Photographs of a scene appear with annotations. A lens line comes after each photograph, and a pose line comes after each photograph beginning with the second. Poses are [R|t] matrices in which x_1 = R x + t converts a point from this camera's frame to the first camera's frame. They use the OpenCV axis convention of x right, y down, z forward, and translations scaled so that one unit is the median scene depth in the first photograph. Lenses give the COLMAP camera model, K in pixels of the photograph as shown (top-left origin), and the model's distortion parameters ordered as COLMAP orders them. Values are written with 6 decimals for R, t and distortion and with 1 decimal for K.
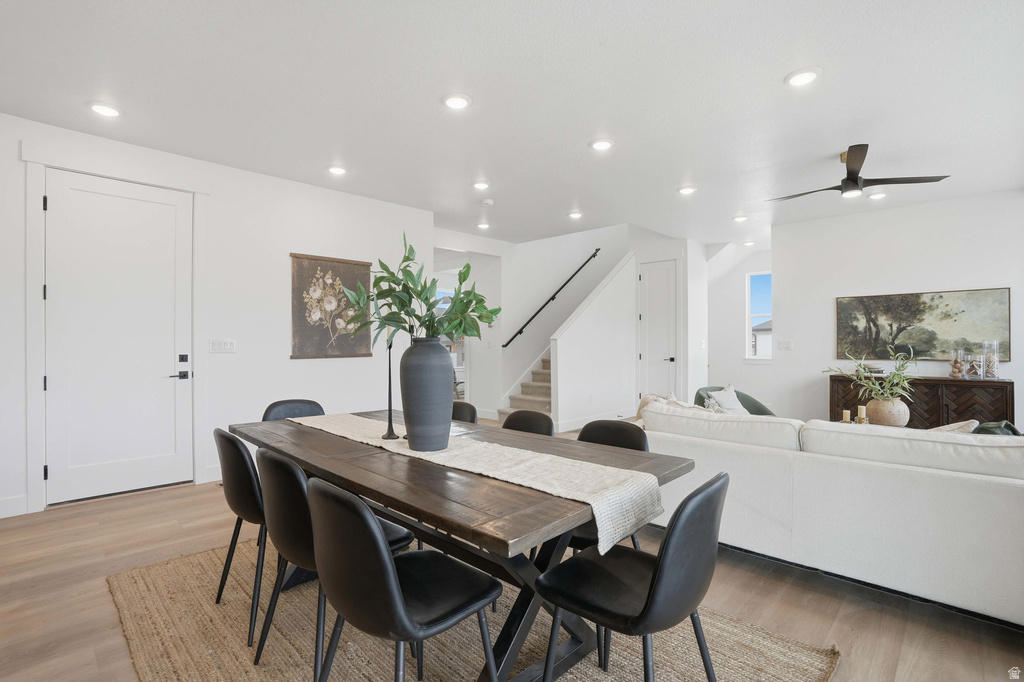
lens RADIAL K [[484.0, 0, 504.6], [0, 484.0, 343.1], [0, 0, 1]] dist [-0.028883, 0.013882]
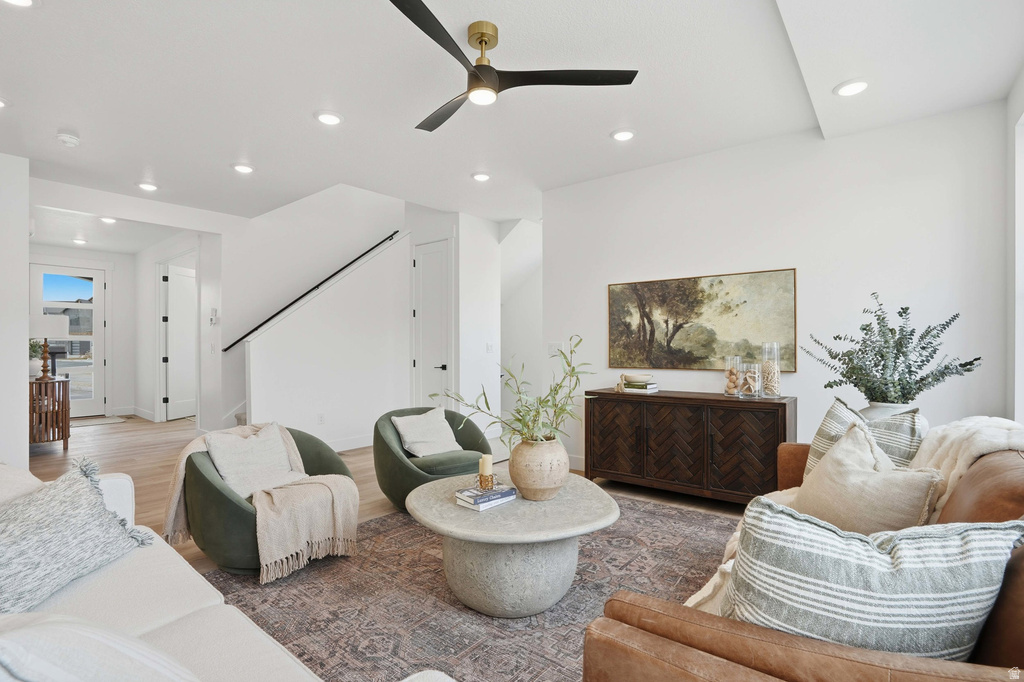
lens RADIAL K [[484.0, 0, 511.2], [0, 484.0, 340.4], [0, 0, 1]] dist [-0.028883, 0.013882]
pose [[0.998261, 0.001479, 0.058930, 0.537265], [-0.000734, 0.999919, -0.012670, 0.000597], [-0.058944, 0.012605, 0.998182, 0.284418]]
